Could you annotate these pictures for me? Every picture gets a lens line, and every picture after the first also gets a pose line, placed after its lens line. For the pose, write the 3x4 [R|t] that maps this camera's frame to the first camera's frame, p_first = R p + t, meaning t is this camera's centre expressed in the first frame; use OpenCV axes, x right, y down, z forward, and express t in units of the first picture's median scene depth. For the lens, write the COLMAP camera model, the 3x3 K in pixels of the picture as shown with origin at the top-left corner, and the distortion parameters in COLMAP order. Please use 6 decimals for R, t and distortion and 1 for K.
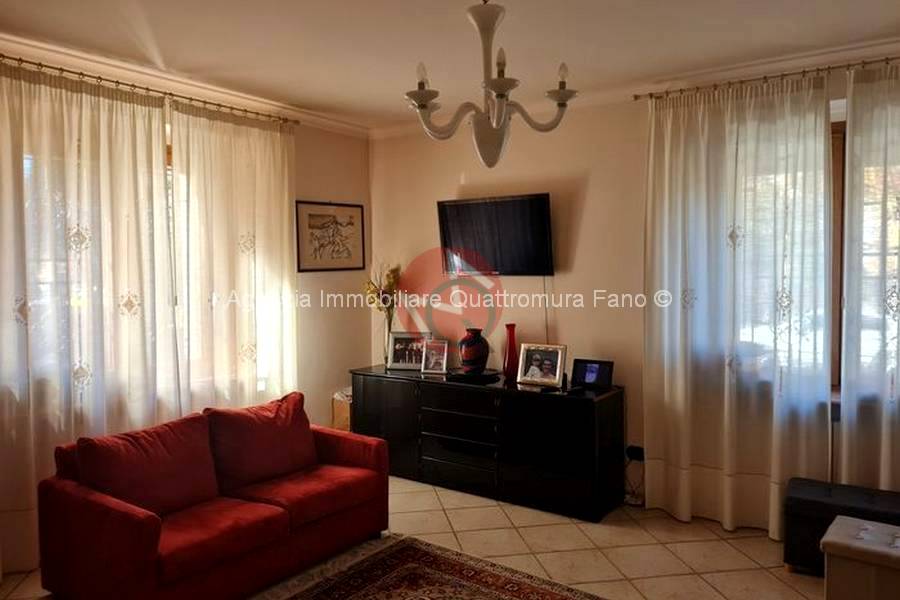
lens RADIAL K [[656.1, 0, 450.2], [0, 656.1, 293.8], [0, 0, 1]] dist [0.005768, 0.000233]
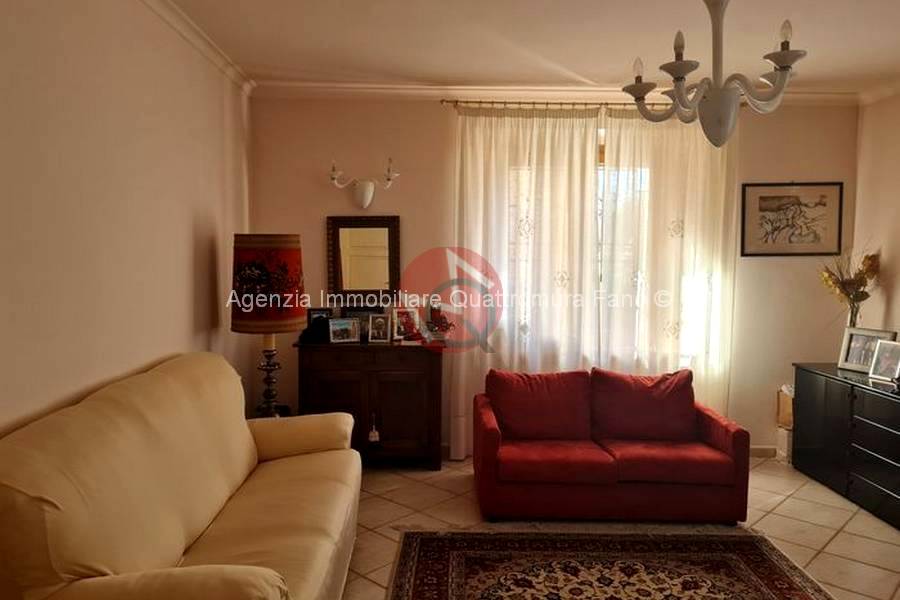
lens RADIAL K [[660.1, 0, 450.0], [0, 660.1, 300.0], [0, 0, 1]] dist [-0.002005, -0.004625]
pose [[0.594160, 0.069064, -0.801376, 0.387696], [-0.043894, 0.997606, 0.053431, -0.001235], [0.803148, 0.003429, 0.595770, 0.064432]]
